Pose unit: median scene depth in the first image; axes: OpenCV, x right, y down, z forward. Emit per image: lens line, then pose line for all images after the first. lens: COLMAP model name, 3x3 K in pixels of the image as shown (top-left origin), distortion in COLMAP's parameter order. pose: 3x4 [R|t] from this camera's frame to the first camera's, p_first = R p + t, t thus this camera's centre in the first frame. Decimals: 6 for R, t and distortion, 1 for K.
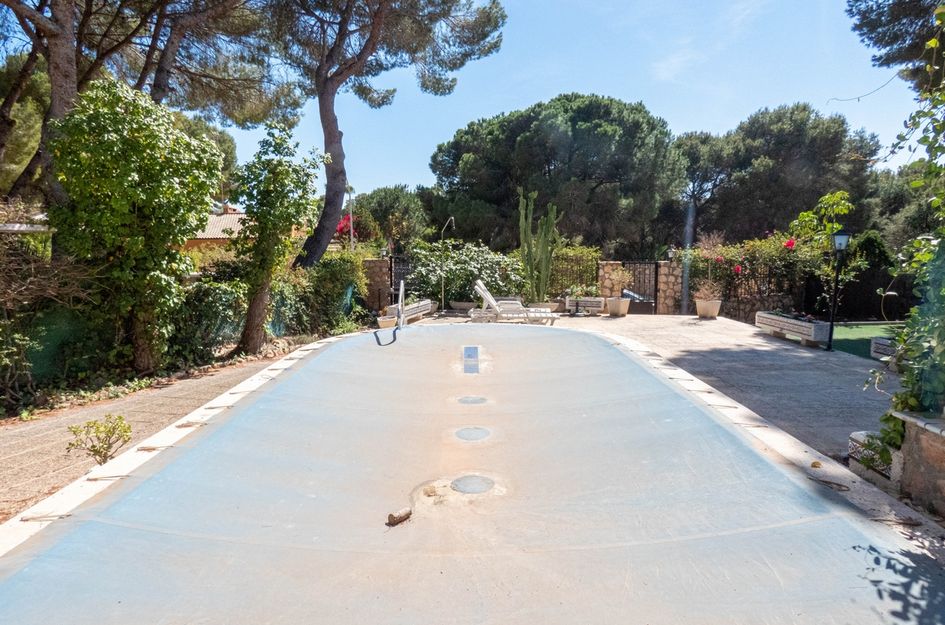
lens RADIAL K [[604.5, 0, 477.9], [0, 604.5, 311.9], [0, 0, 1]] dist [-0.007817, 0.031836]
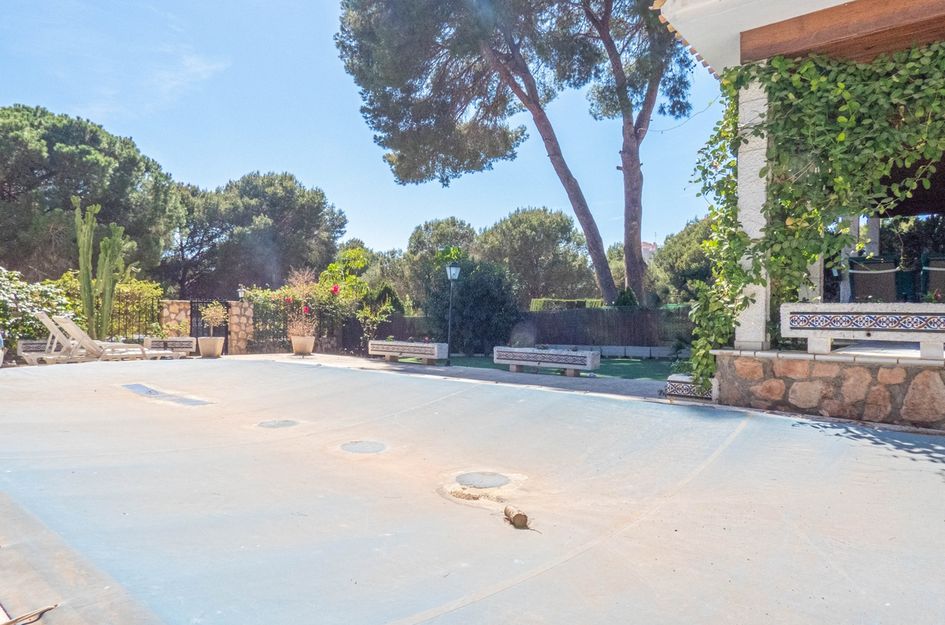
lens RADIAL K [[604.5, 0, 477.9], [0, 604.5, 311.9], [0, 0, 1]] dist [-0.007817, 0.031836]
pose [[0.645903, 0.007081, 0.763387, -0.090798], [0.077021, 0.994250, -0.074390, 0.017392], [-0.759524, 0.106845, 0.641644, 0.065606]]
